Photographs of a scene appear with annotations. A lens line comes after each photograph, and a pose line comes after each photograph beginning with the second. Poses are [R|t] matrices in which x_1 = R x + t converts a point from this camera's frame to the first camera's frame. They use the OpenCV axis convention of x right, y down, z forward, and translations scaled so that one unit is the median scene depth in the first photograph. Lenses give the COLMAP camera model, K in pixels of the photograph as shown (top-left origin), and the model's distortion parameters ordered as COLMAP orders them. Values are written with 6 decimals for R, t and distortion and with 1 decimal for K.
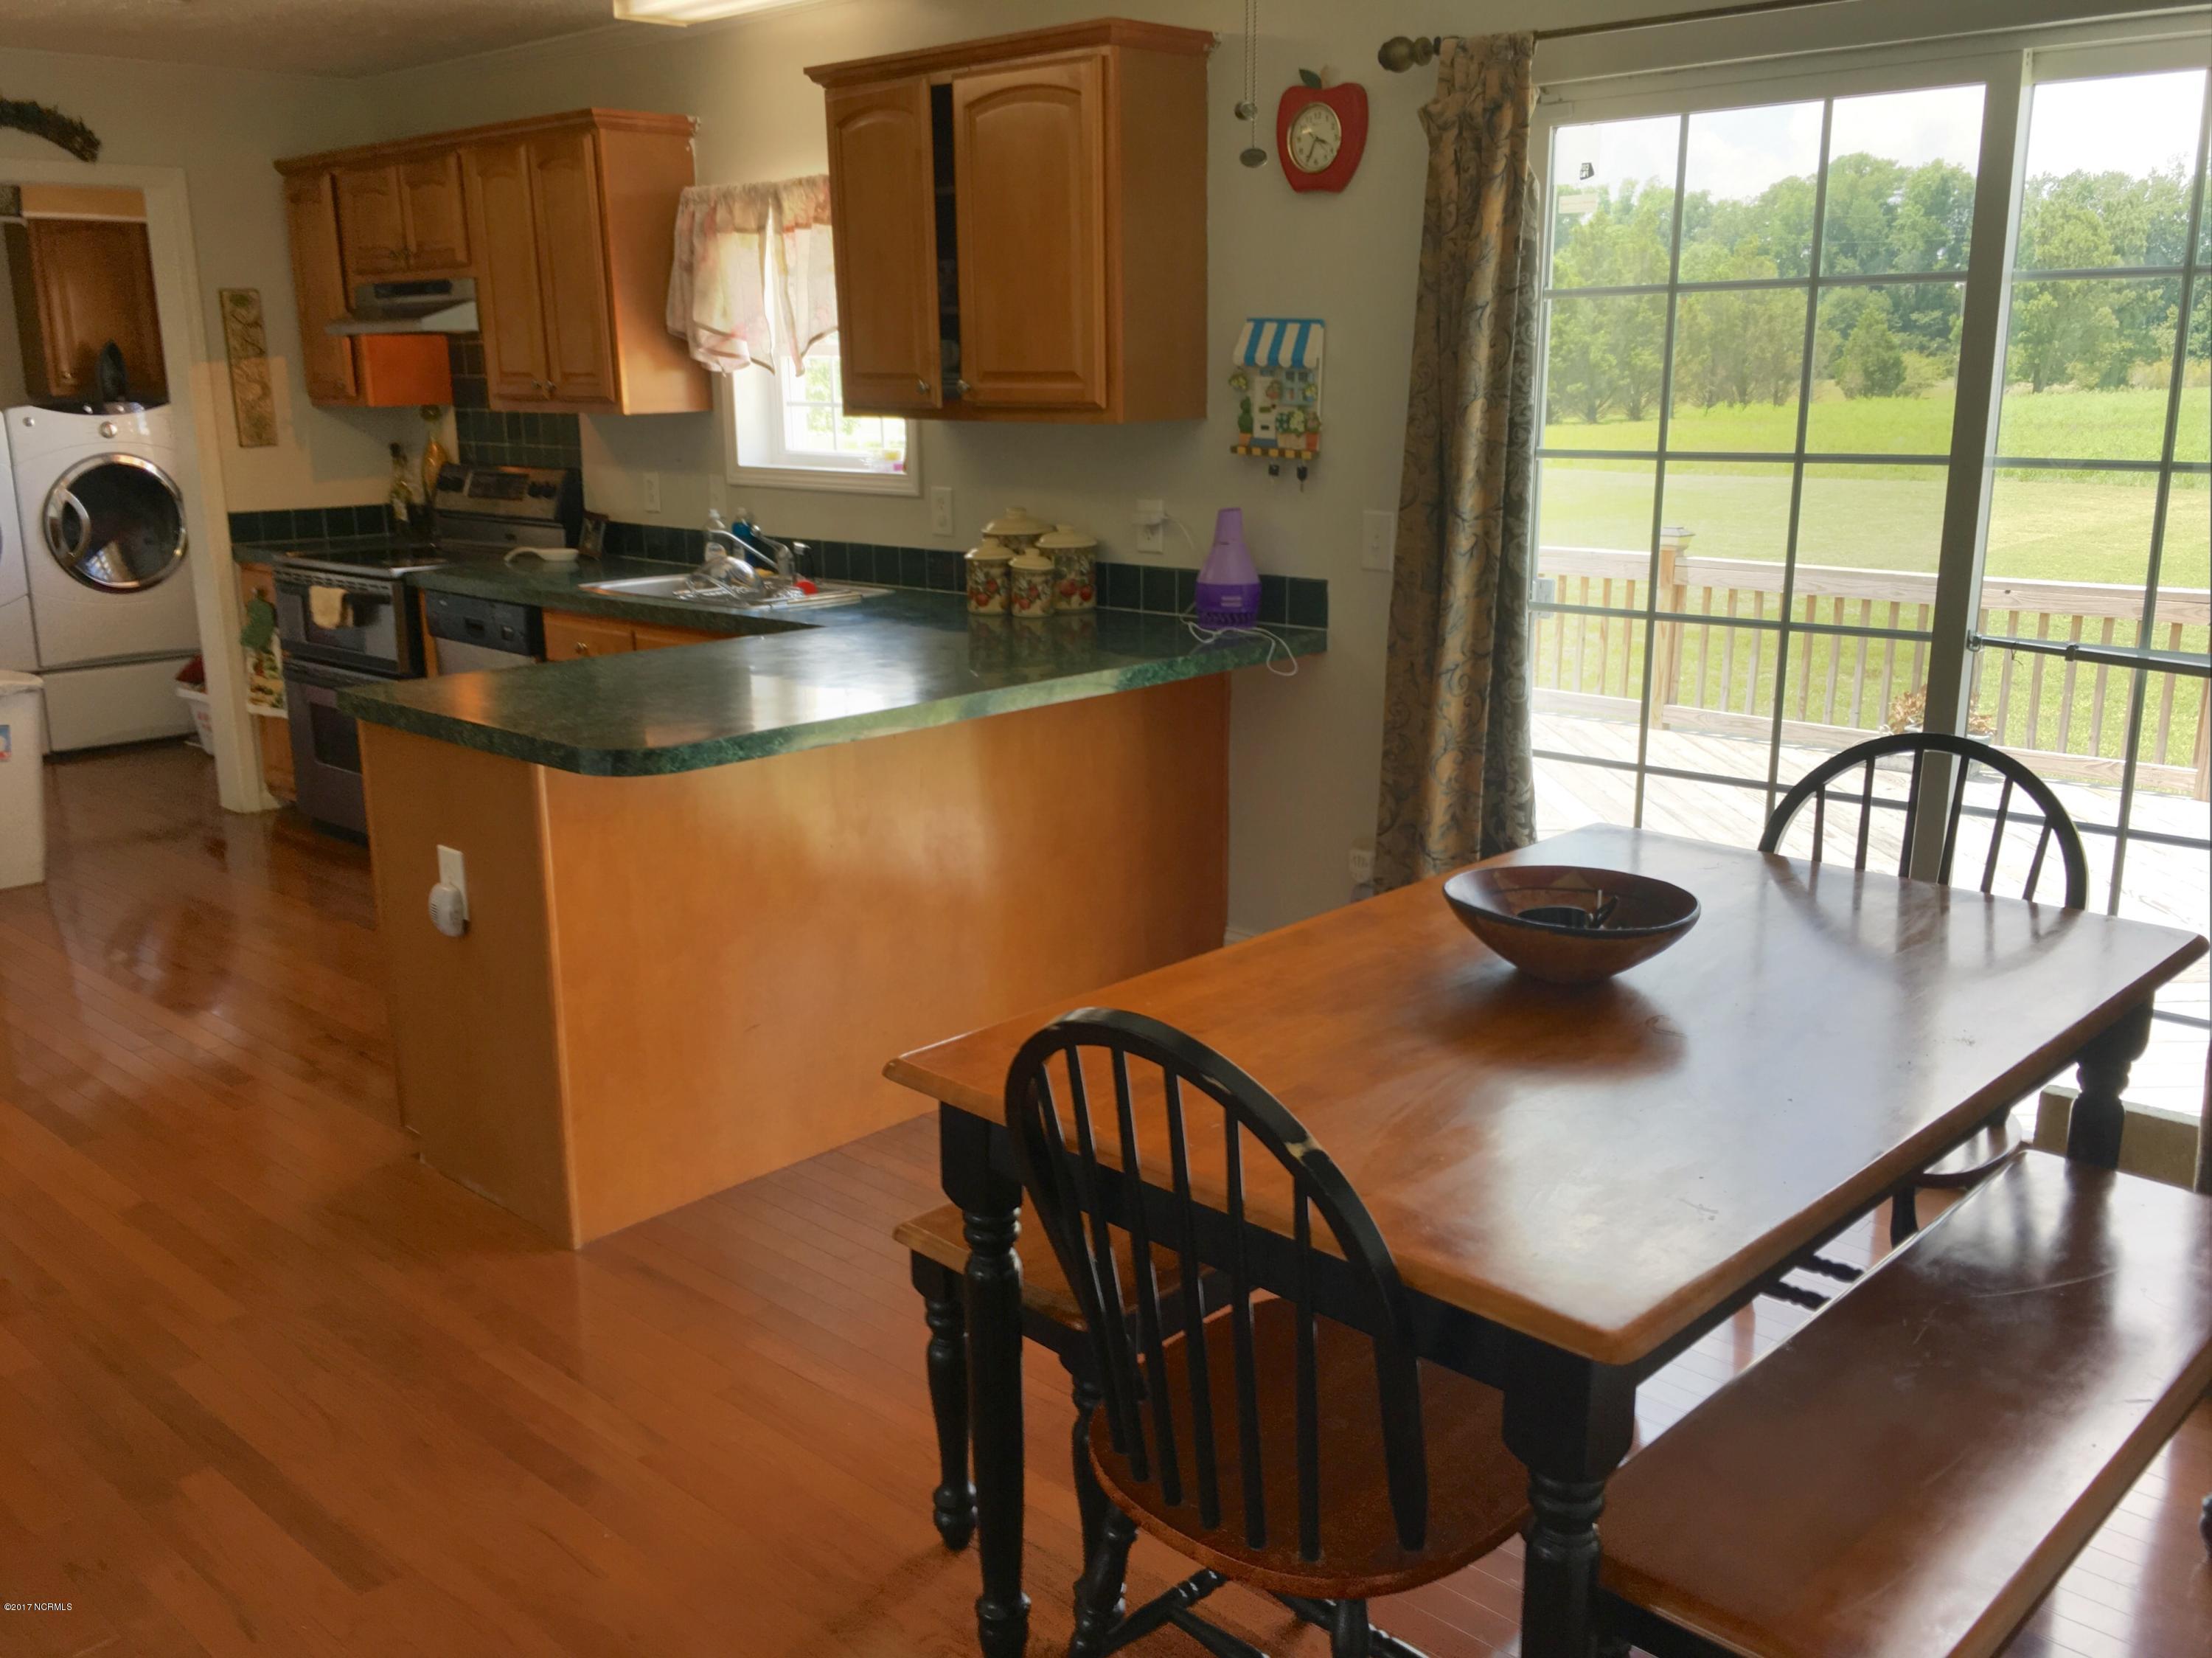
lens RADIAL K [[1894.9, 0, 1108.0], [0, 1894.9, 834.2], [0, 0, 1]] dist [0.075546, -0.104101]
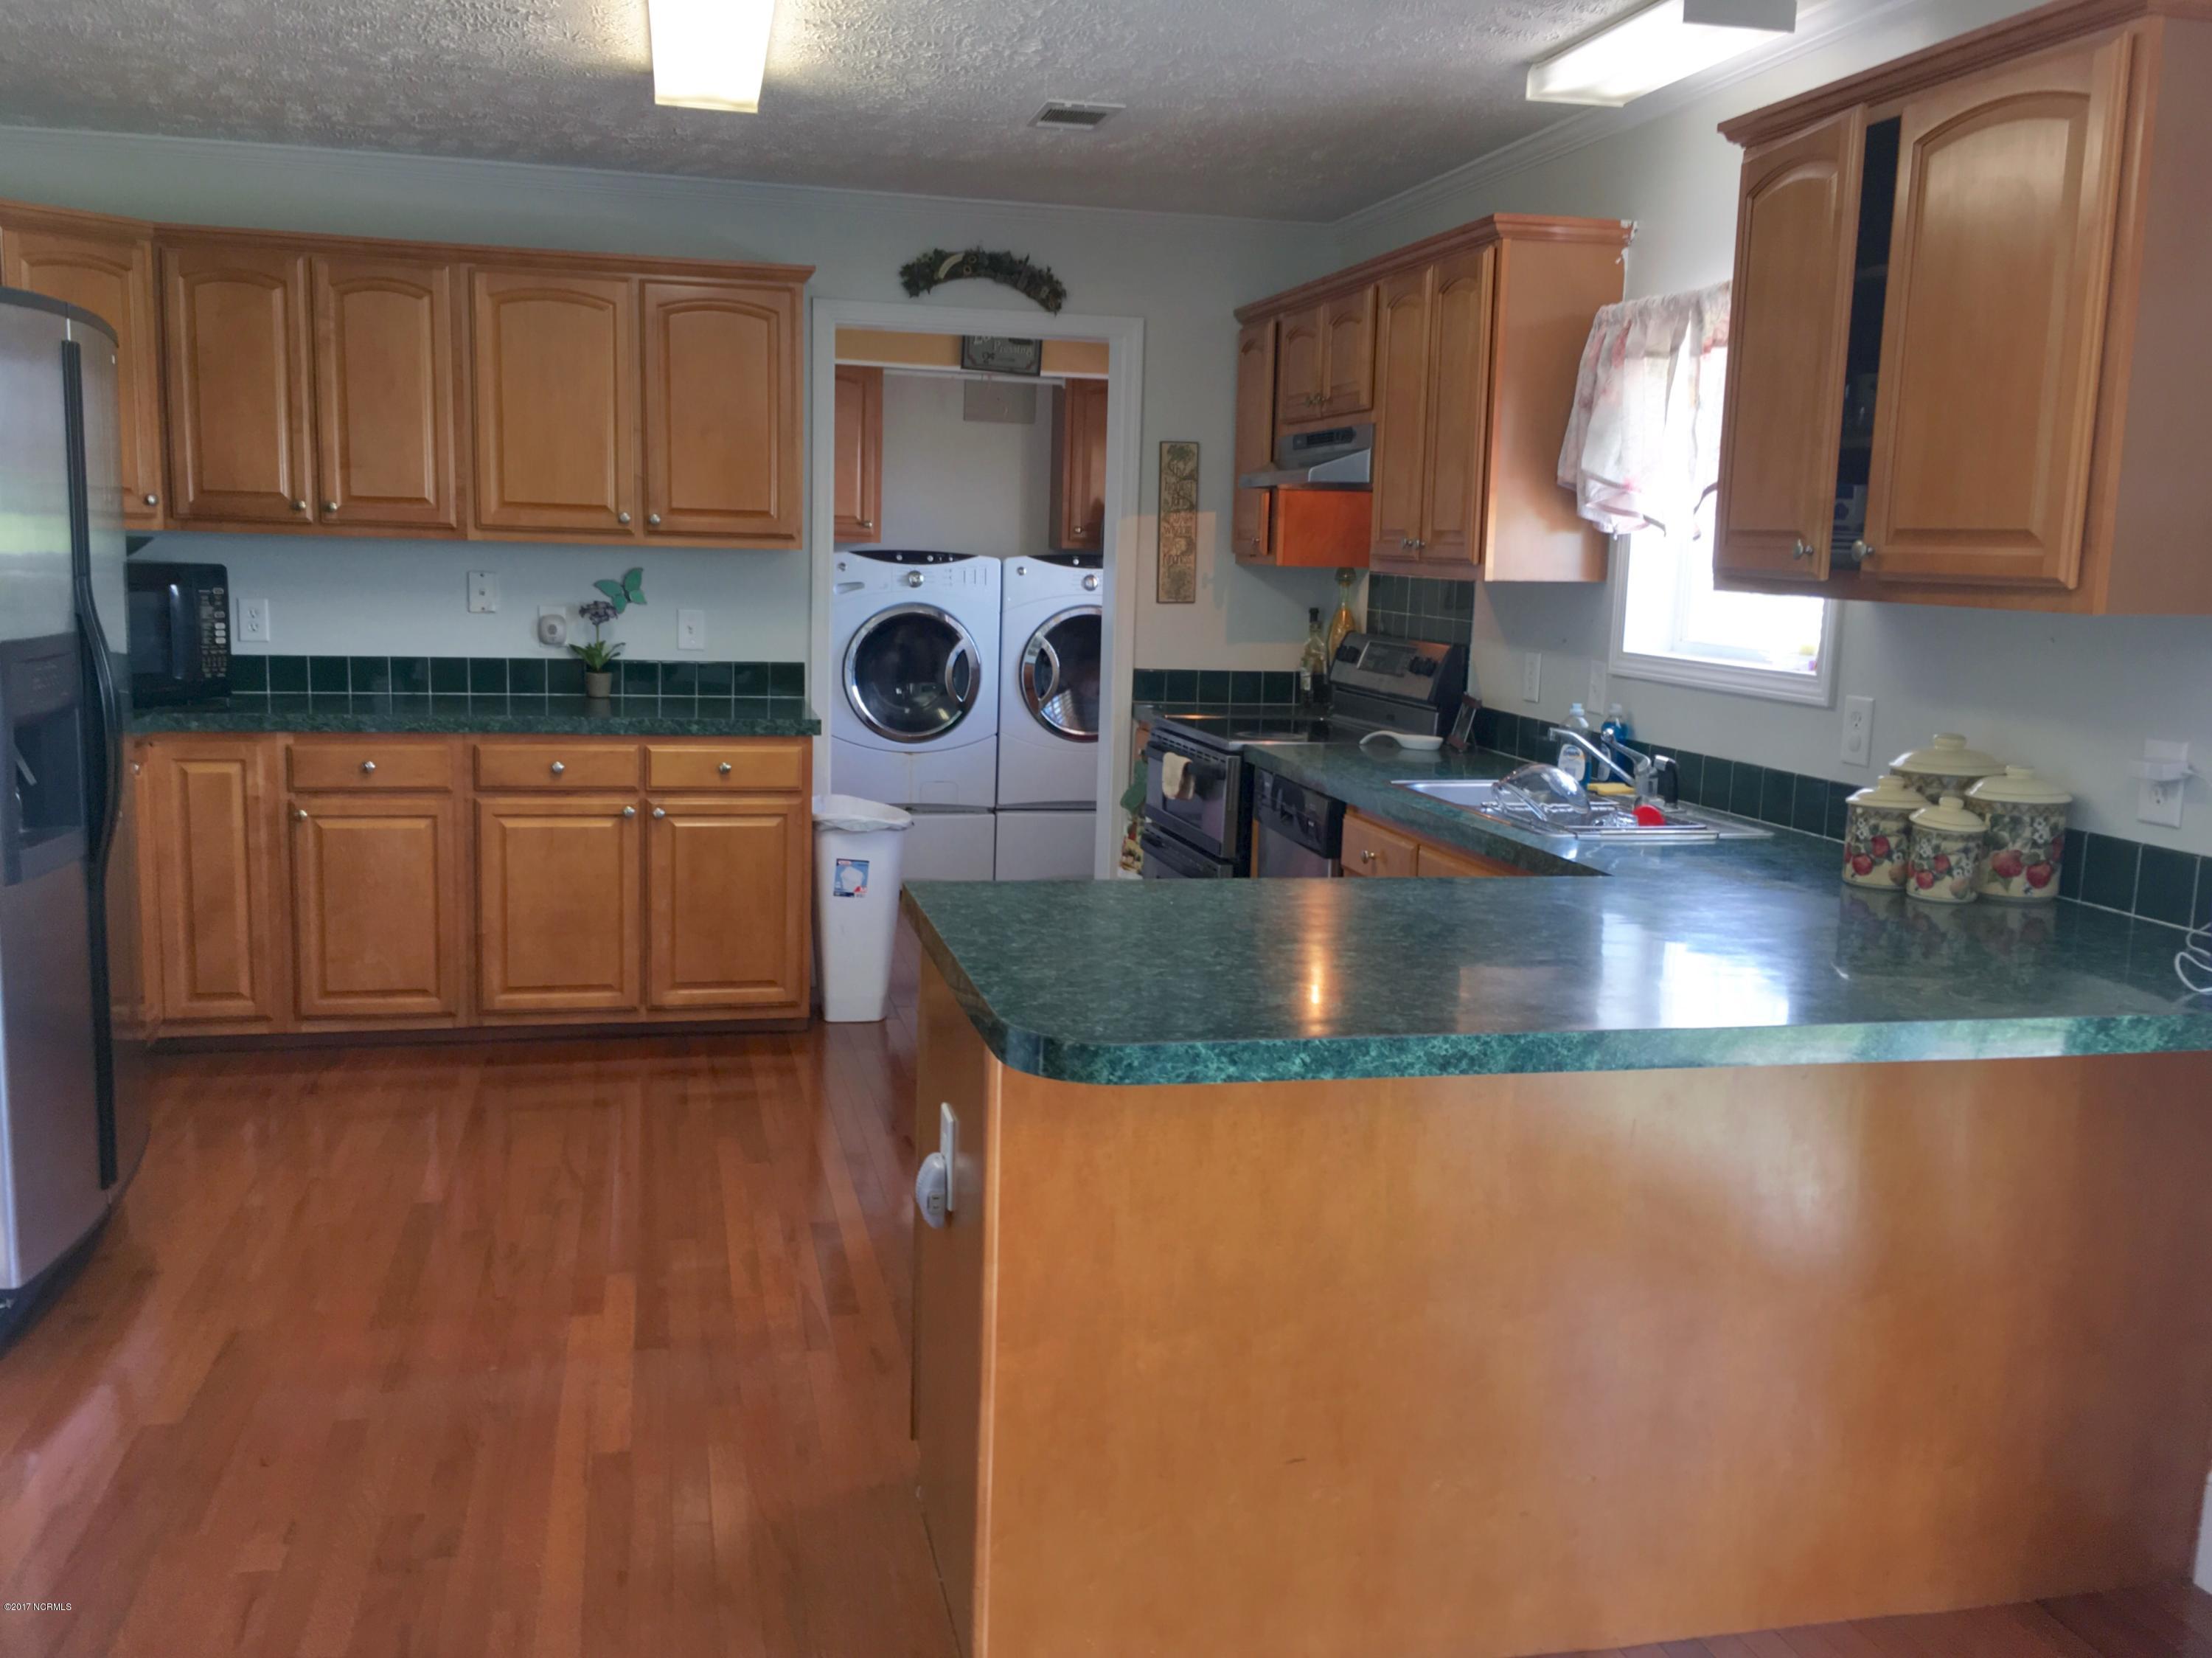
lens RADIAL K [[1894.9, 0, 1105.8], [0, 1894.9, 827.1], [0, 0, 1]] dist [0.075546, -0.104101]
pose [[0.832718, 0.118425, -0.540885, 0.062088], [-0.171837, 0.983899, -0.049131, -0.047757], [0.526358, 0.133856, 0.839661, 0.242099]]
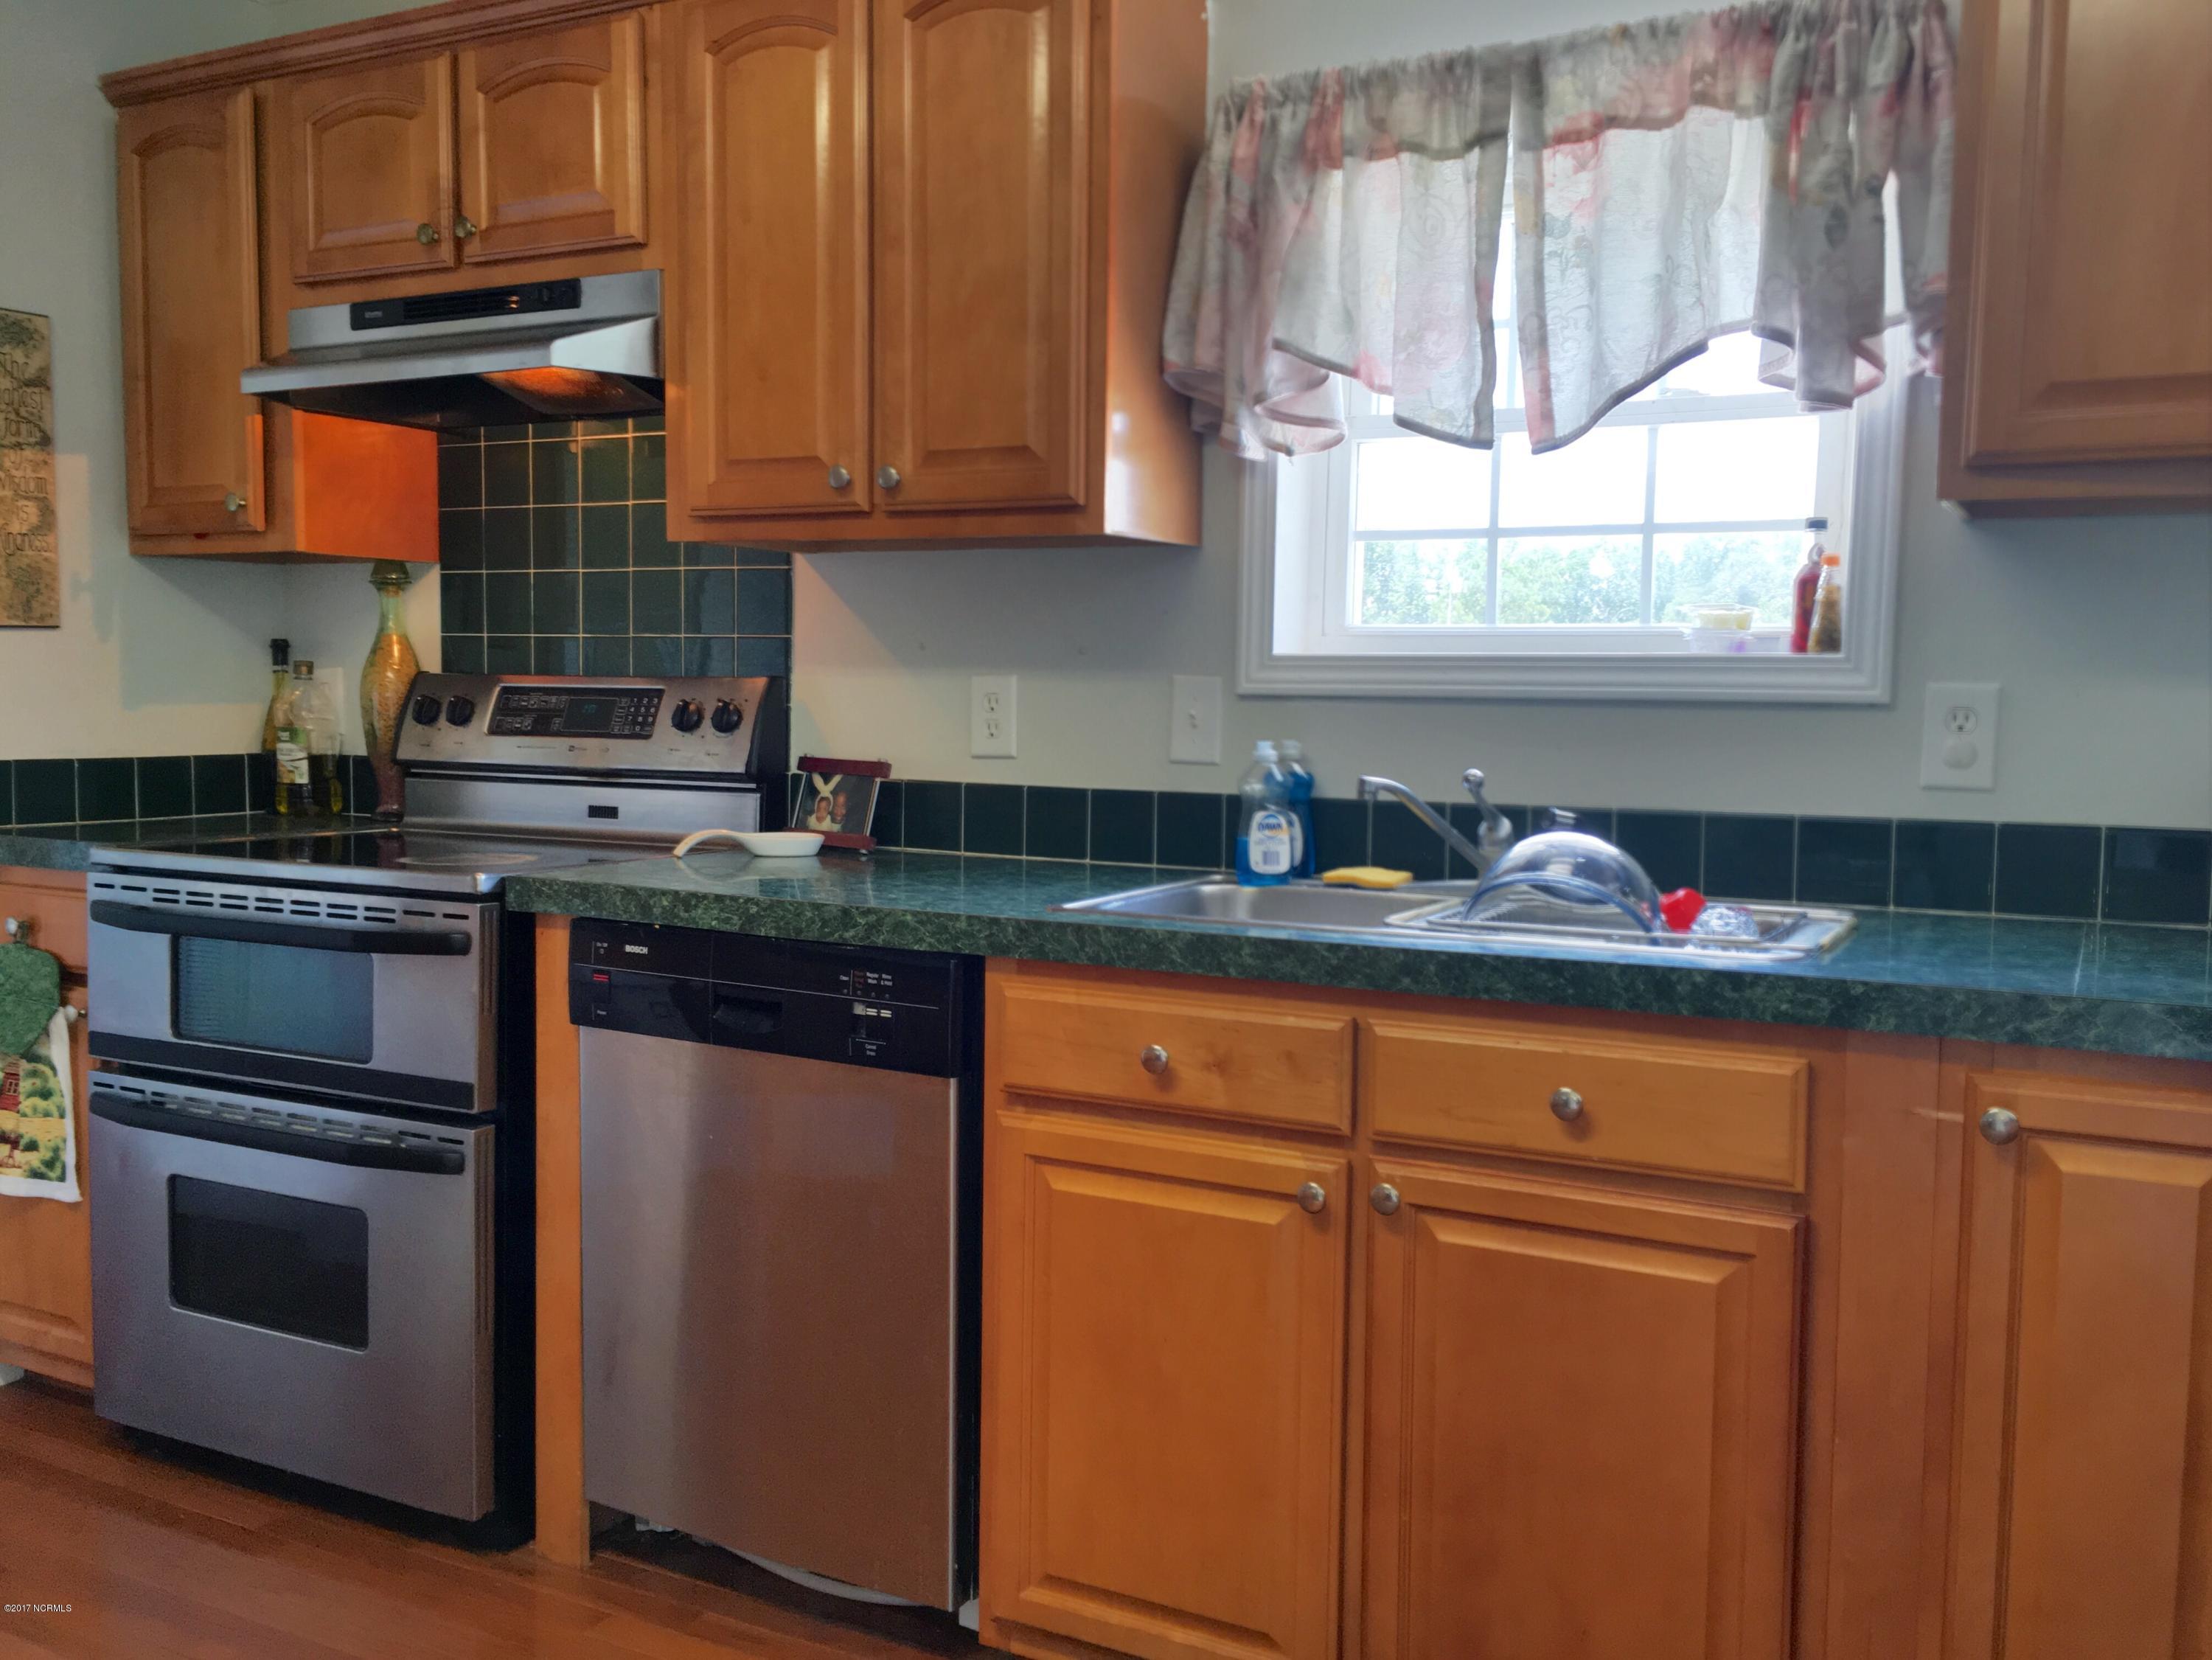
lens RADIAL K [[1894.8, 0, 1094.7], [0, 1894.8, 825.1], [0, 0, 1]] dist [0.075546, -0.104101]
pose [[0.965011, 0.004448, 0.262172, -0.367258], [0.040108, 0.985586, -0.164351, -0.075222], [-0.259124, 0.169115, 0.950923, 0.569618]]
